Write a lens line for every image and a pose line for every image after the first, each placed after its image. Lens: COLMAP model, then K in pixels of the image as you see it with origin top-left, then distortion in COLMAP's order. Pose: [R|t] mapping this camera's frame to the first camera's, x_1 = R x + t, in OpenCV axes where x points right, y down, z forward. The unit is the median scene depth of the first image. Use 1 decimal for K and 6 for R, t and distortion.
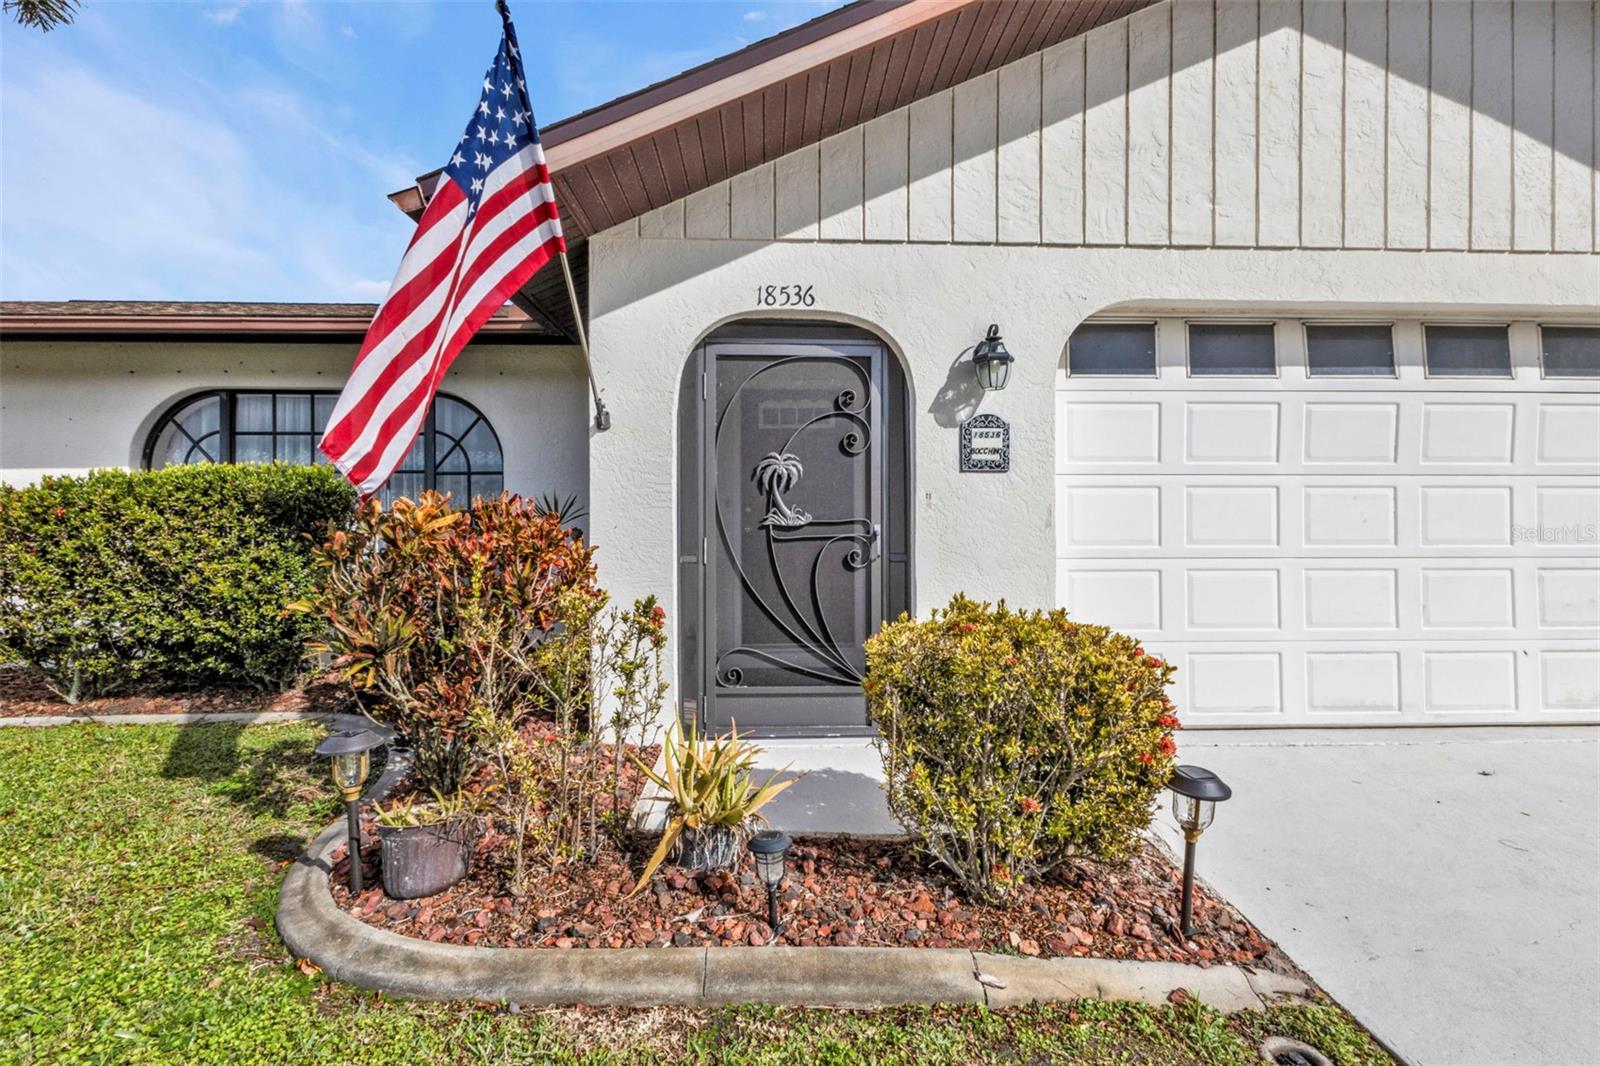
lens RADIAL K [[699.5, 0, 800.0], [0, 699.5, 533.0], [0, 0, 1]] dist [-0.004882, -0.000246]
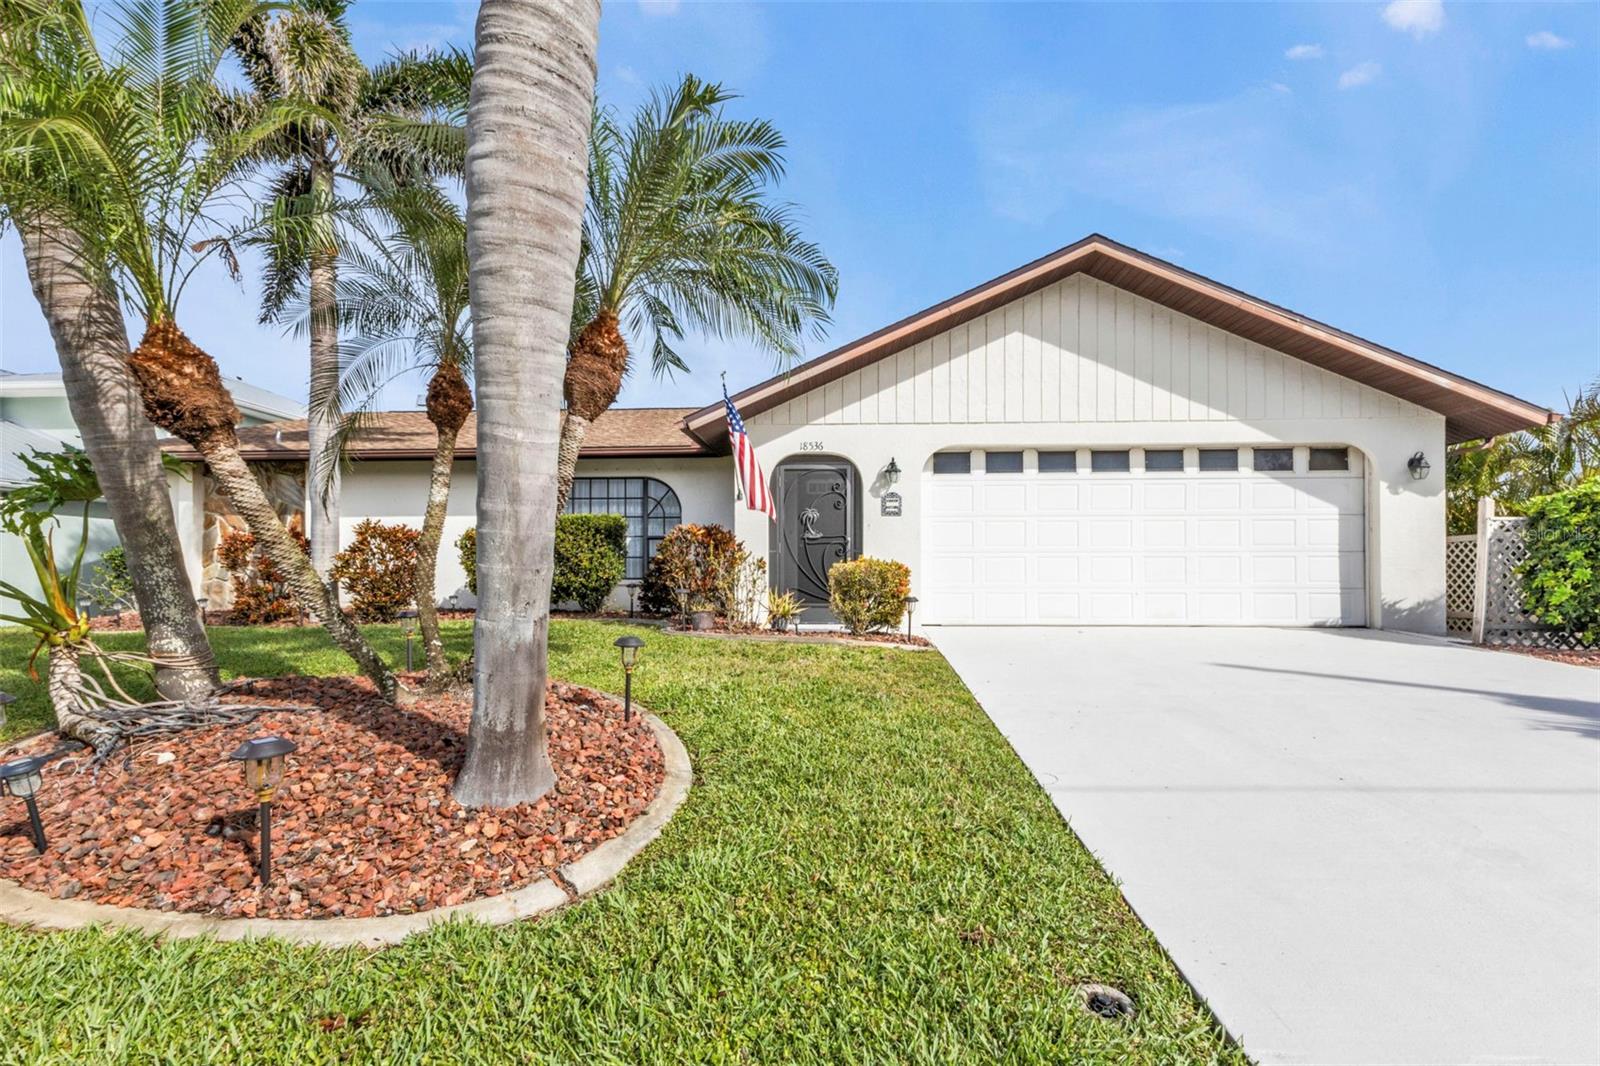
lens RADIAL K [[716.2, 0, 809.0], [0, 716.2, 578.4], [0, 0, 1]] dist [-0.001391, -0.000295]
pose [[0.995623, 0.002909, -0.093415, 0.210212], [-0.002686, 0.999993, 0.002510, 0.128197], [0.093422, -0.002248, 0.995624, -1.544772]]
